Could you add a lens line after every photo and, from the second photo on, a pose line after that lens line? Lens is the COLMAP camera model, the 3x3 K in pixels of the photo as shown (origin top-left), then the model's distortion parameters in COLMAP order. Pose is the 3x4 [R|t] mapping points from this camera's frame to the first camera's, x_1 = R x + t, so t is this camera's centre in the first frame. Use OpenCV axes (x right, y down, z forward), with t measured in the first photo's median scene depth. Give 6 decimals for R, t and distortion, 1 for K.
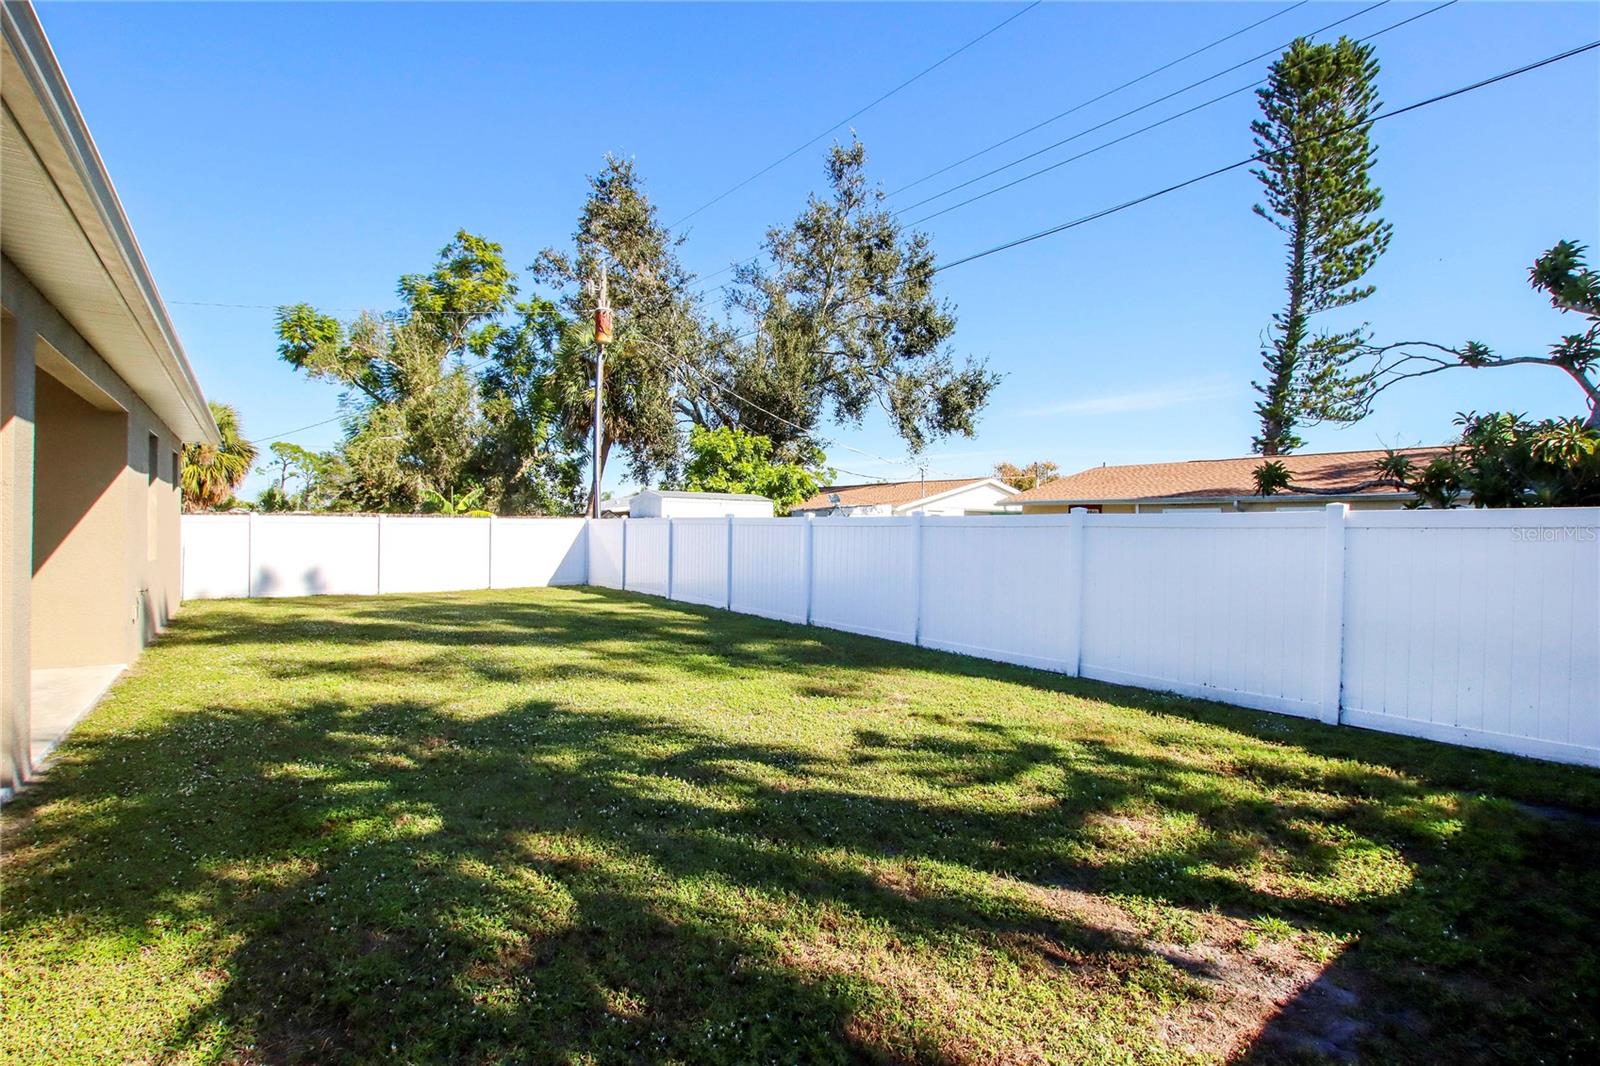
lens RADIAL K [[753.9, 0, 800.0], [0, 753.9, 533.0], [0, 0, 1]] dist [-0.030733, 0.005018]
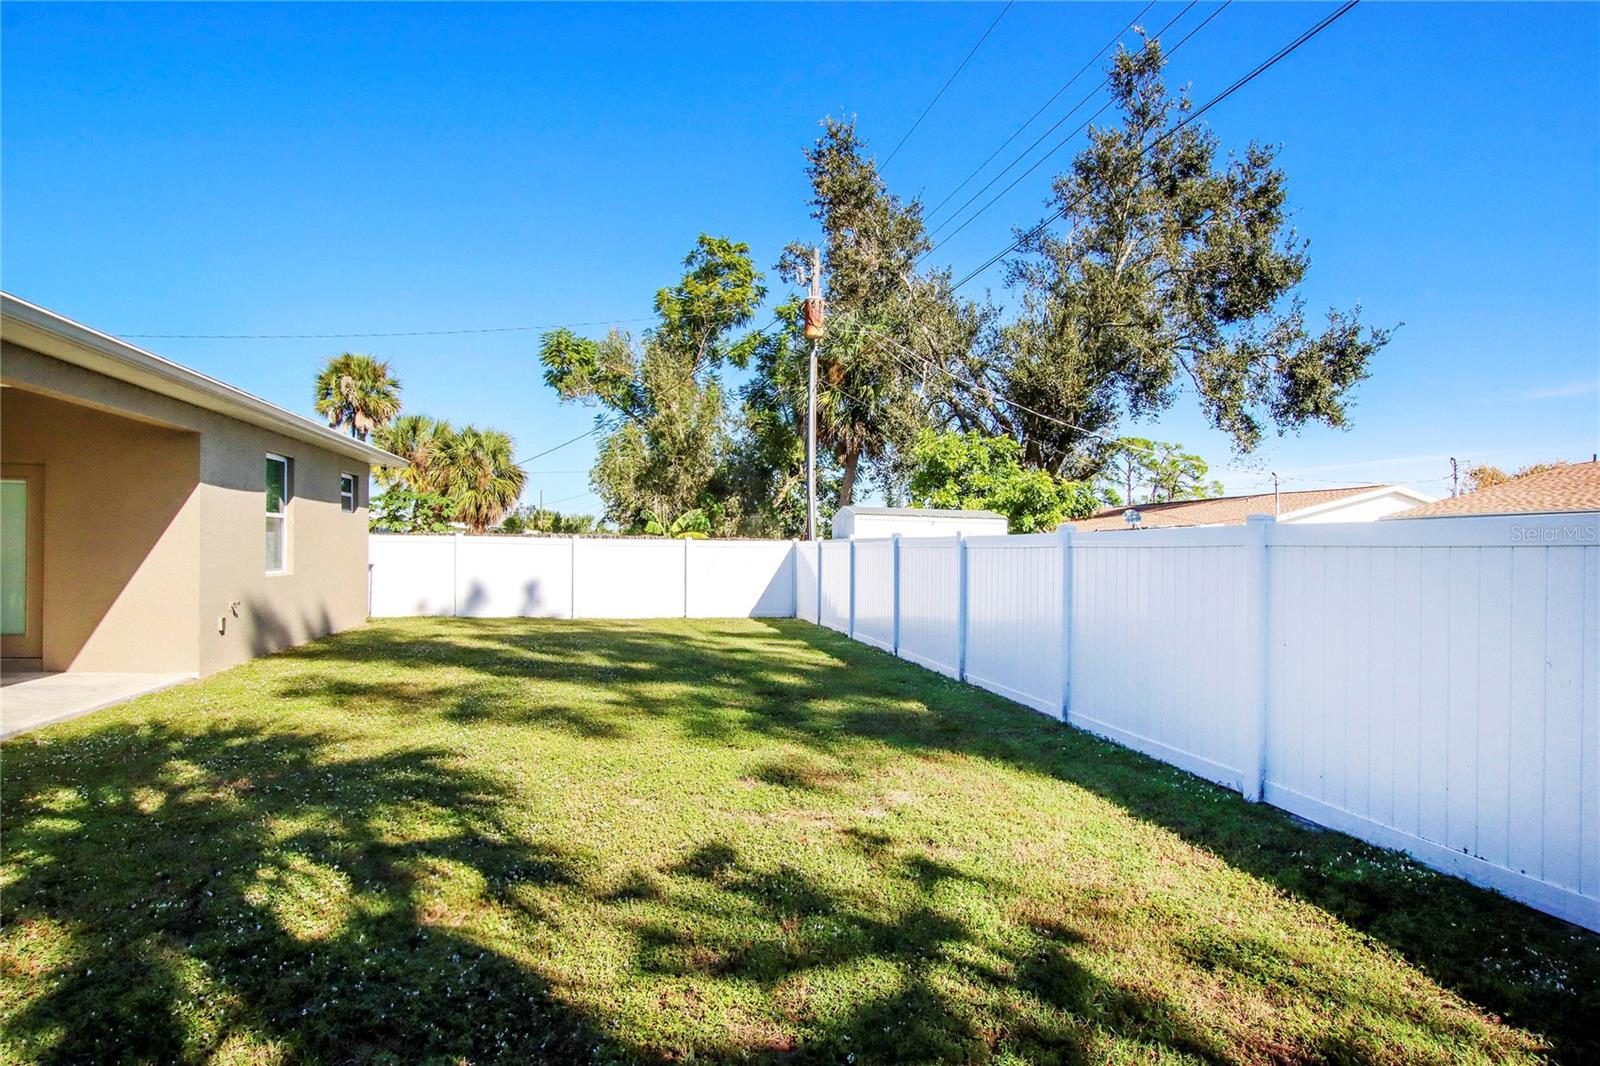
lens RADIAL K [[859.2, 0, 797.5], [0, 859.2, 544.6], [0, 0, 1]] dist [-0.022505, -0.000157]
pose [[0.904118, 0.003659, -0.427267, 0.120643], [-0.012589, 0.999757, -0.018076, 0.002590], [0.427097, 0.021722, 0.903945, 0.088042]]
